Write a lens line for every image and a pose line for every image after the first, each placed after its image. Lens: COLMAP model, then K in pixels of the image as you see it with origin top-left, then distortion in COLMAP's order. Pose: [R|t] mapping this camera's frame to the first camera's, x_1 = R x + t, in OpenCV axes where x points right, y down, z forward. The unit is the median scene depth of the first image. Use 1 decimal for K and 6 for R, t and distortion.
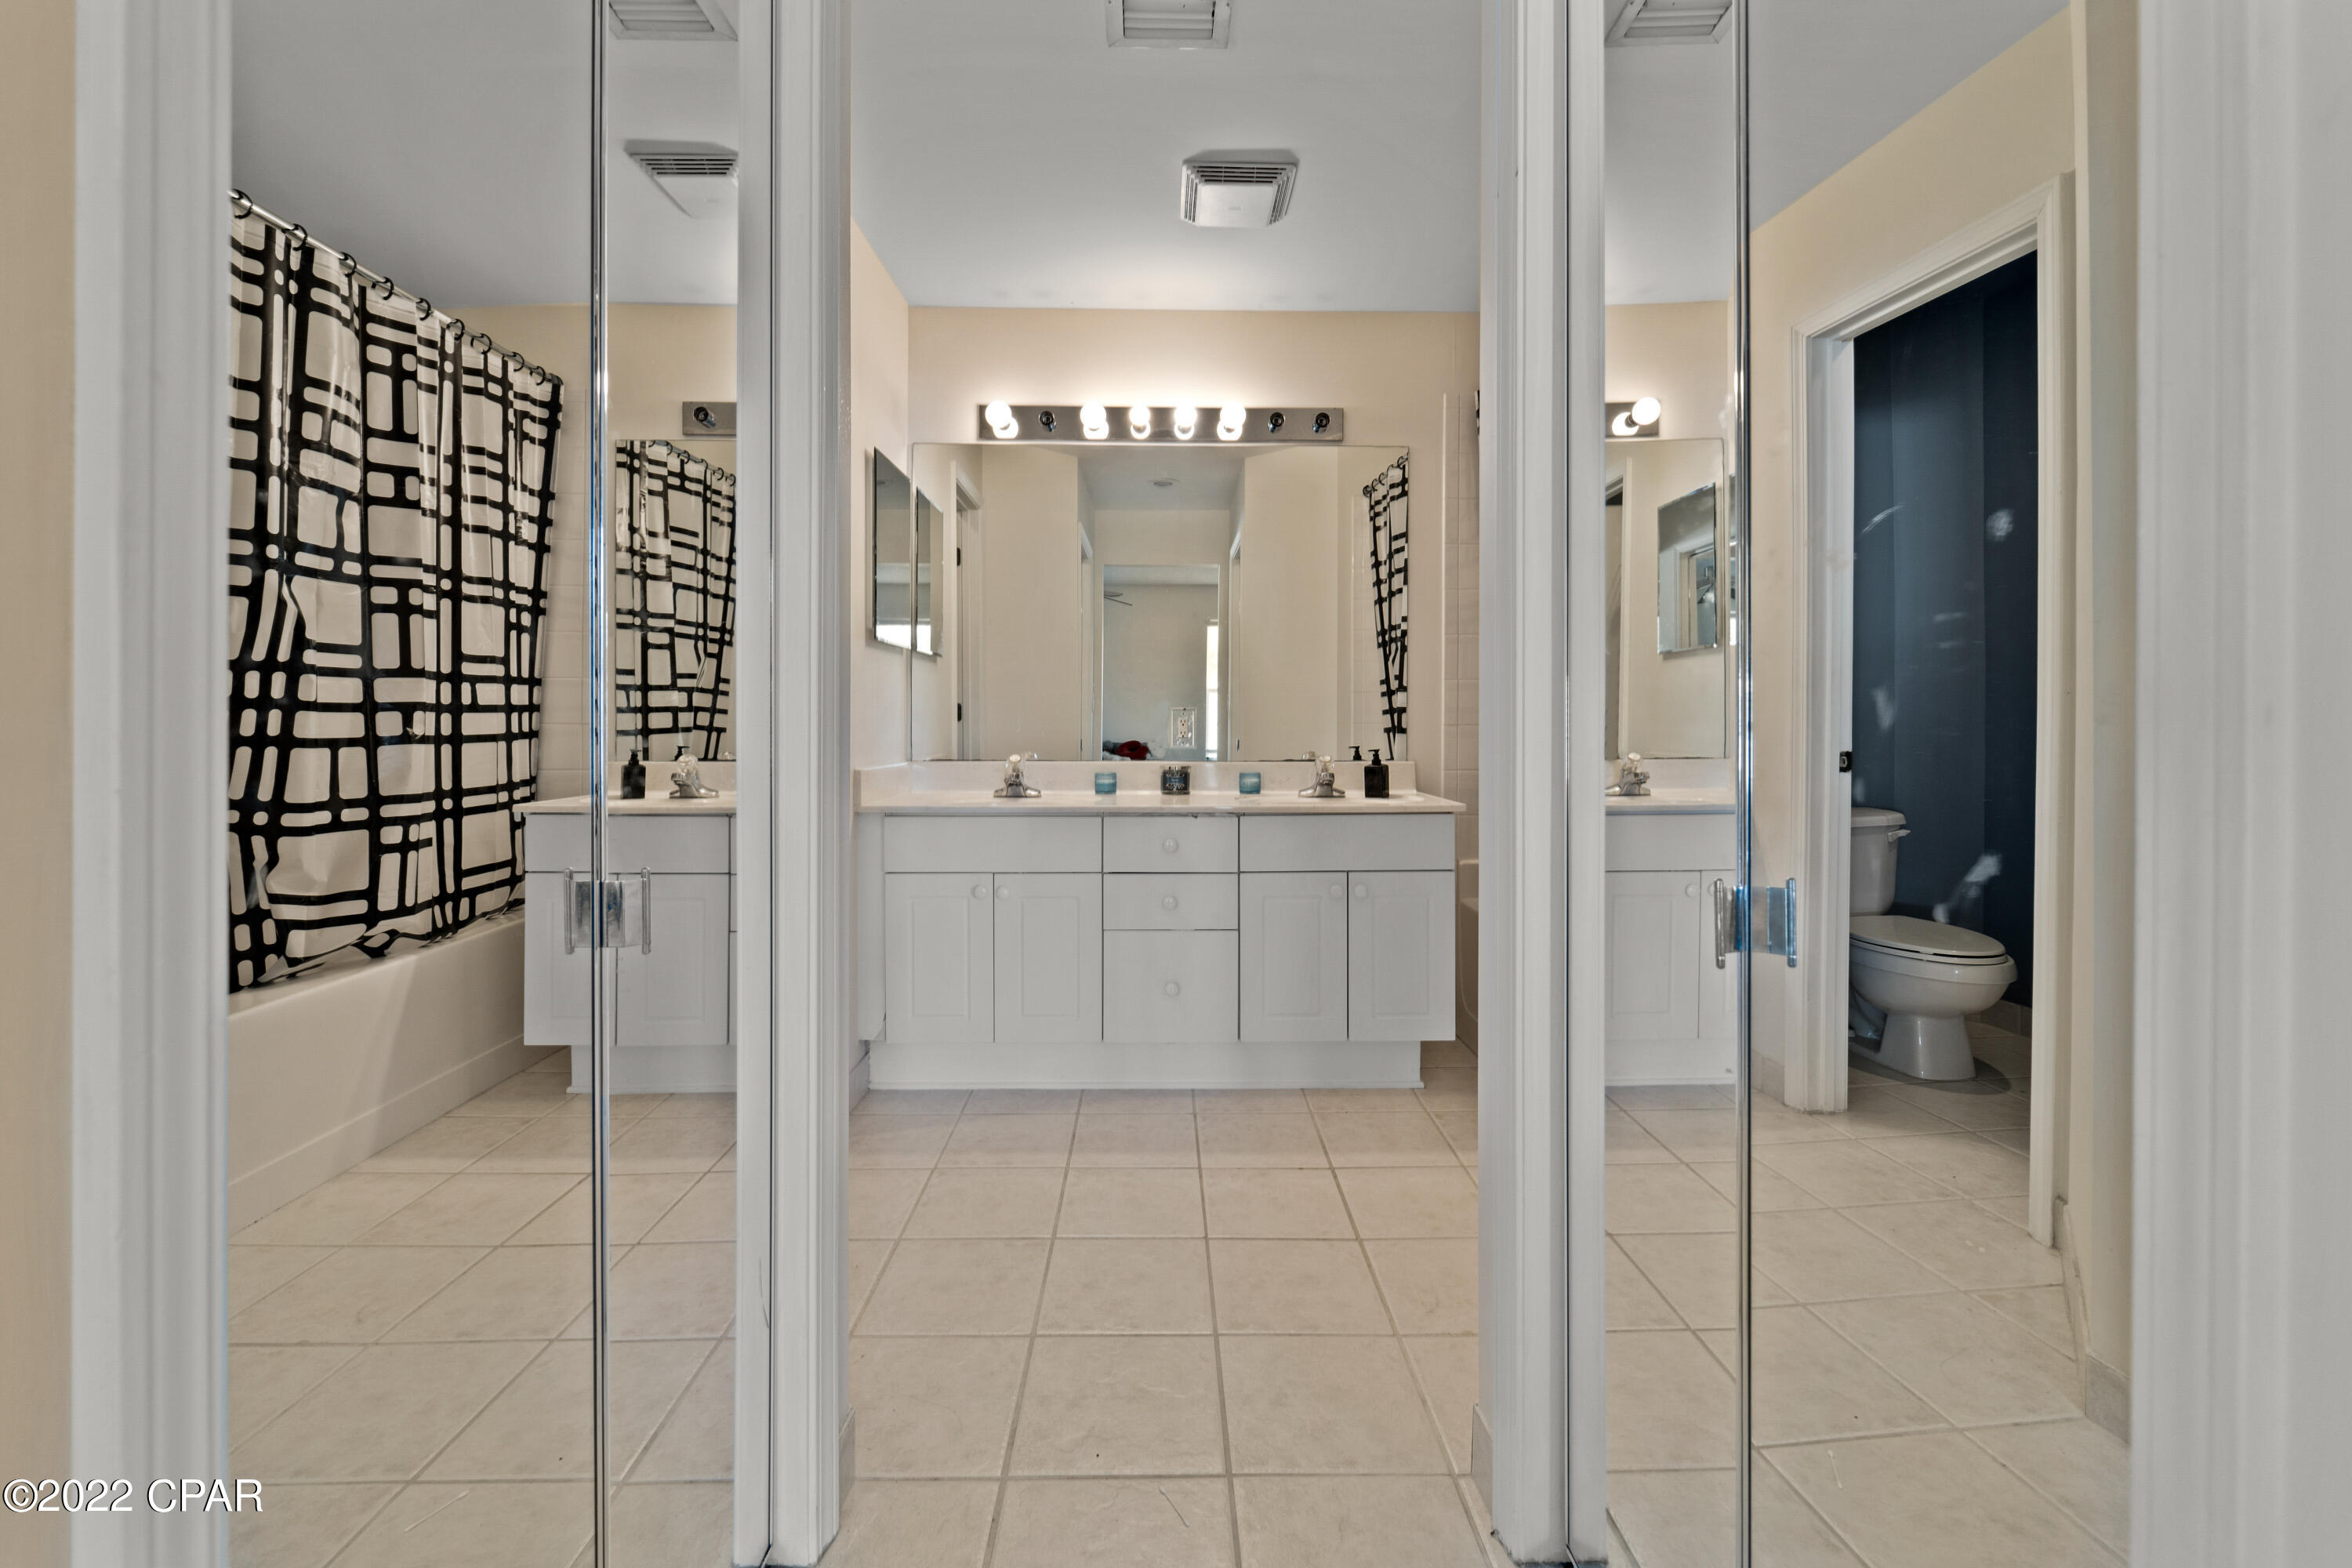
lens RADIAL K [[958.2, 0, 1177.1], [0, 958.2, 716.6], [0, 0, 1]] dist [0.003120, -0.000232]
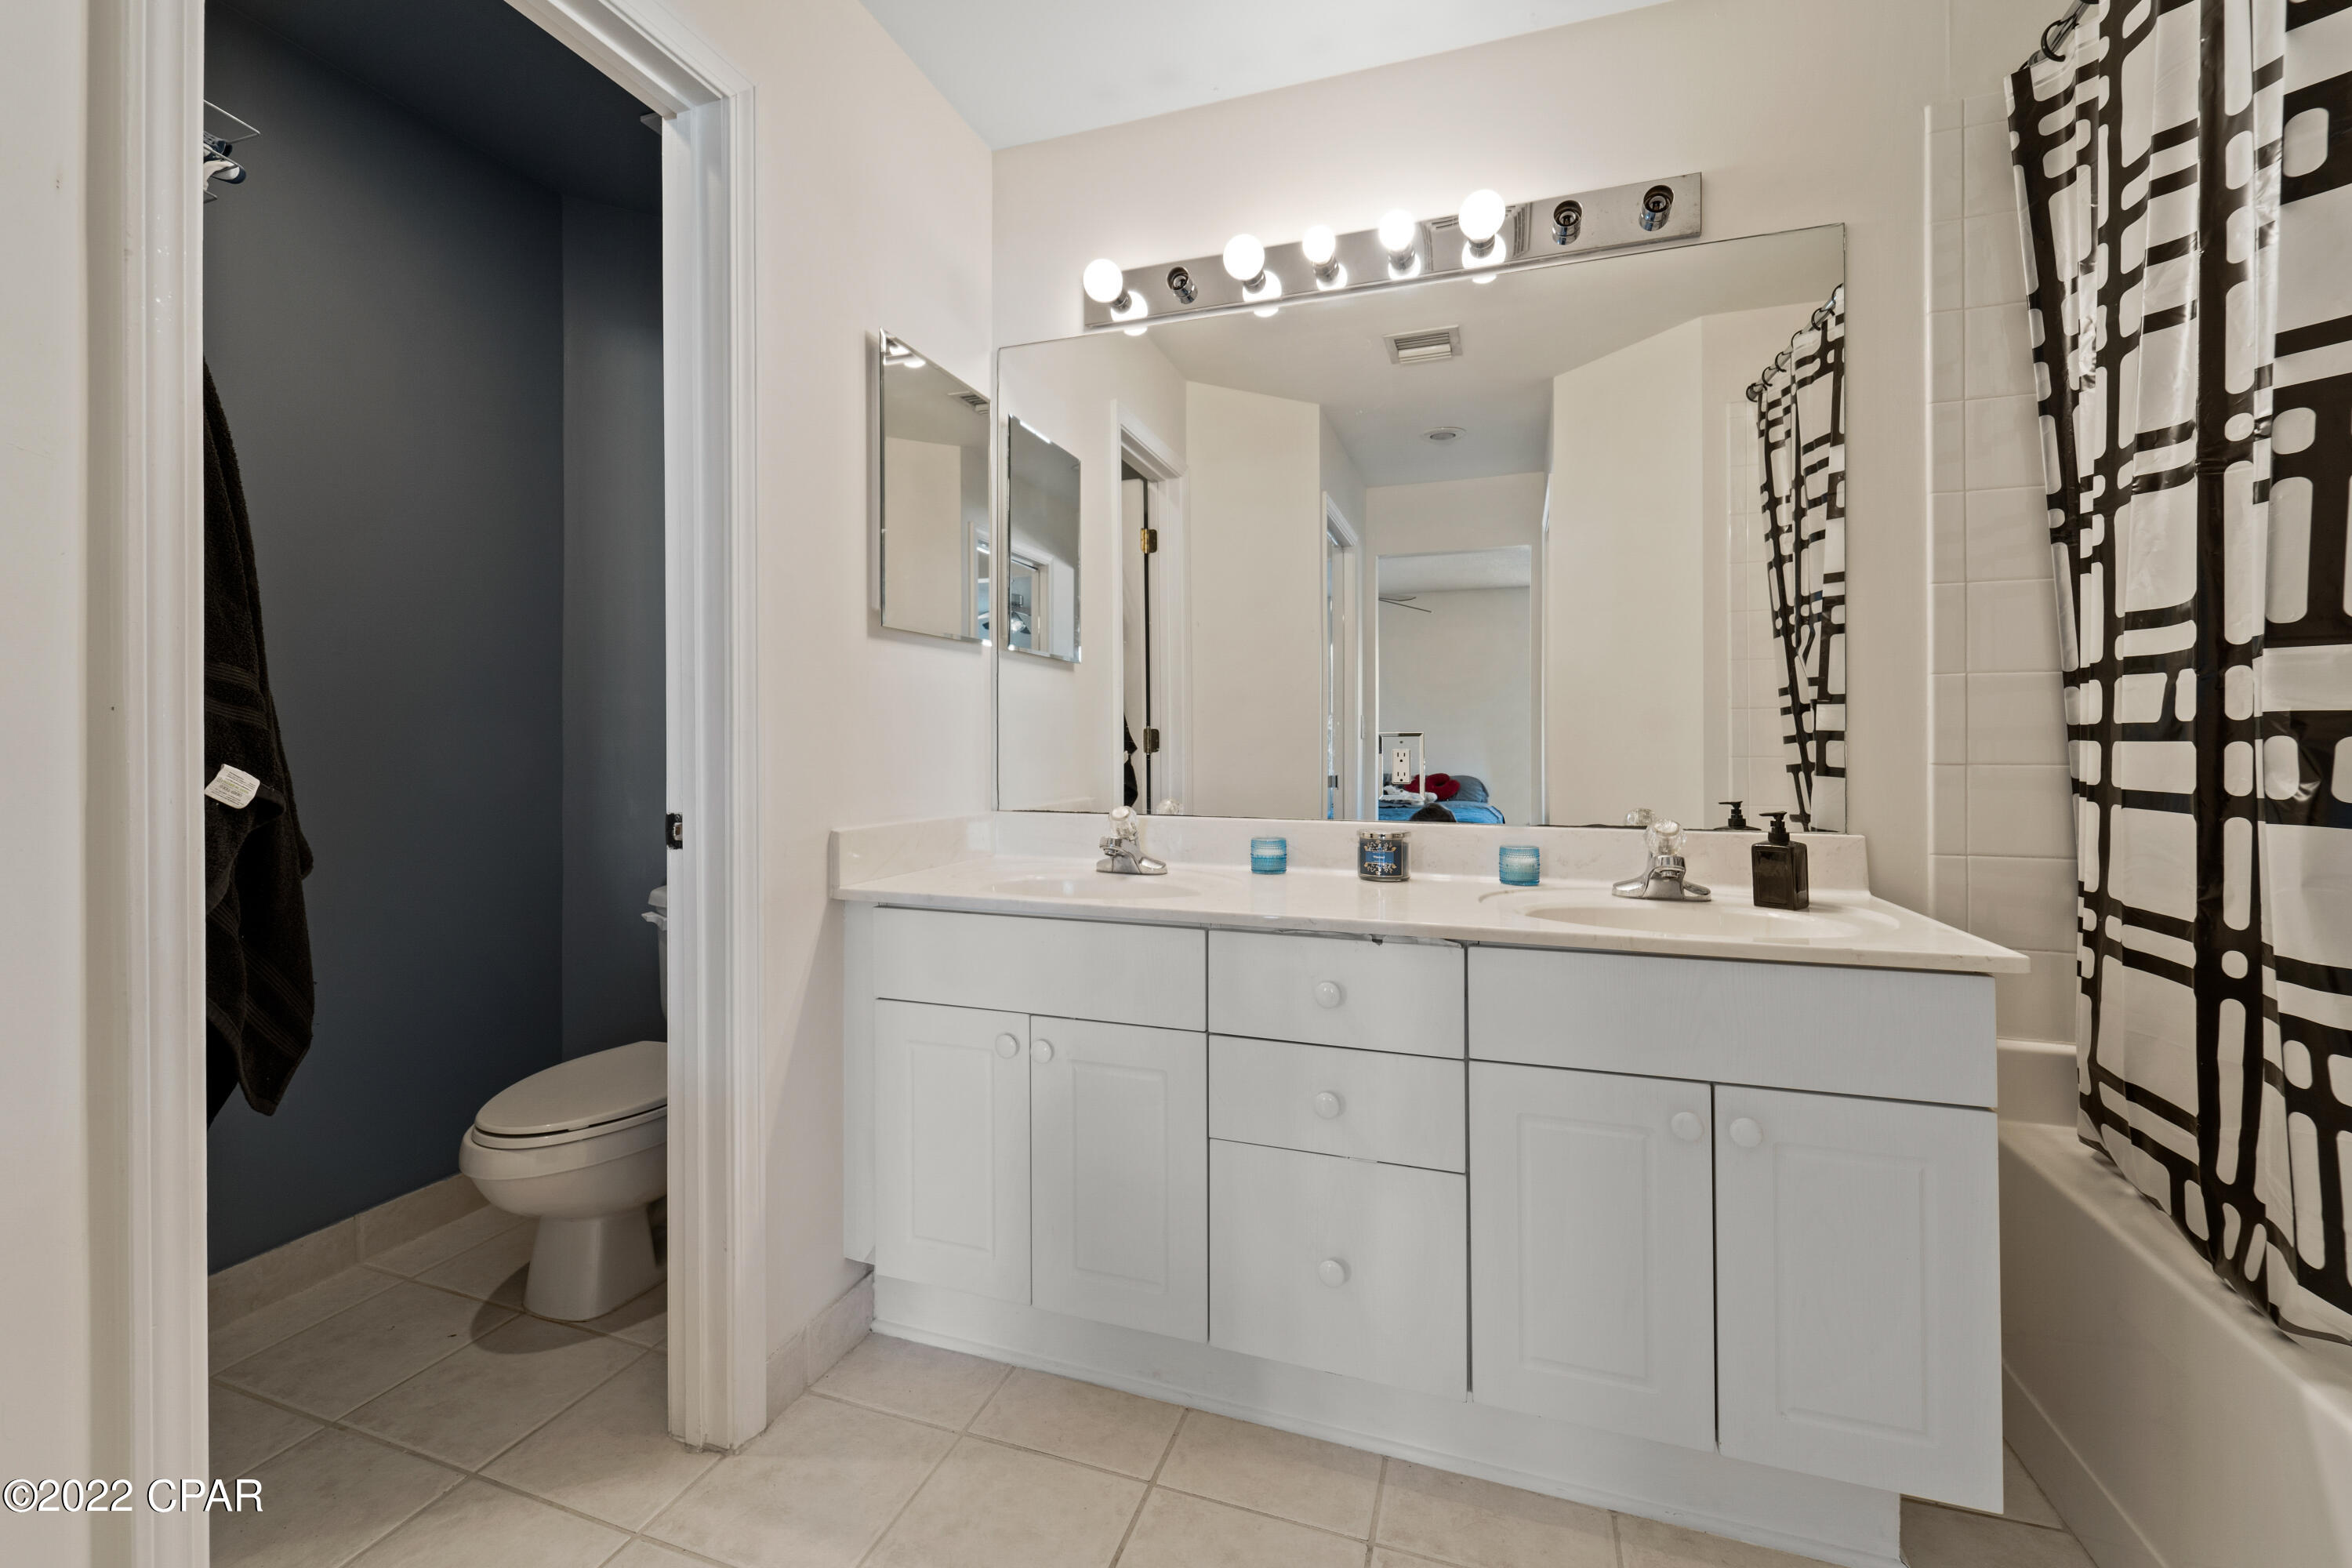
lens RADIAL K [[958.2, 0, 1175.0], [0, 958.2, 727.8], [0, 0, 1]] dist [0.003120, -0.000232]
pose [[0.939952, -0.004403, -0.341278, 0.066315], [-0.001338, 0.999862, -0.016584, -0.001789], [0.341304, 0.016045, 0.939816, 0.338316]]
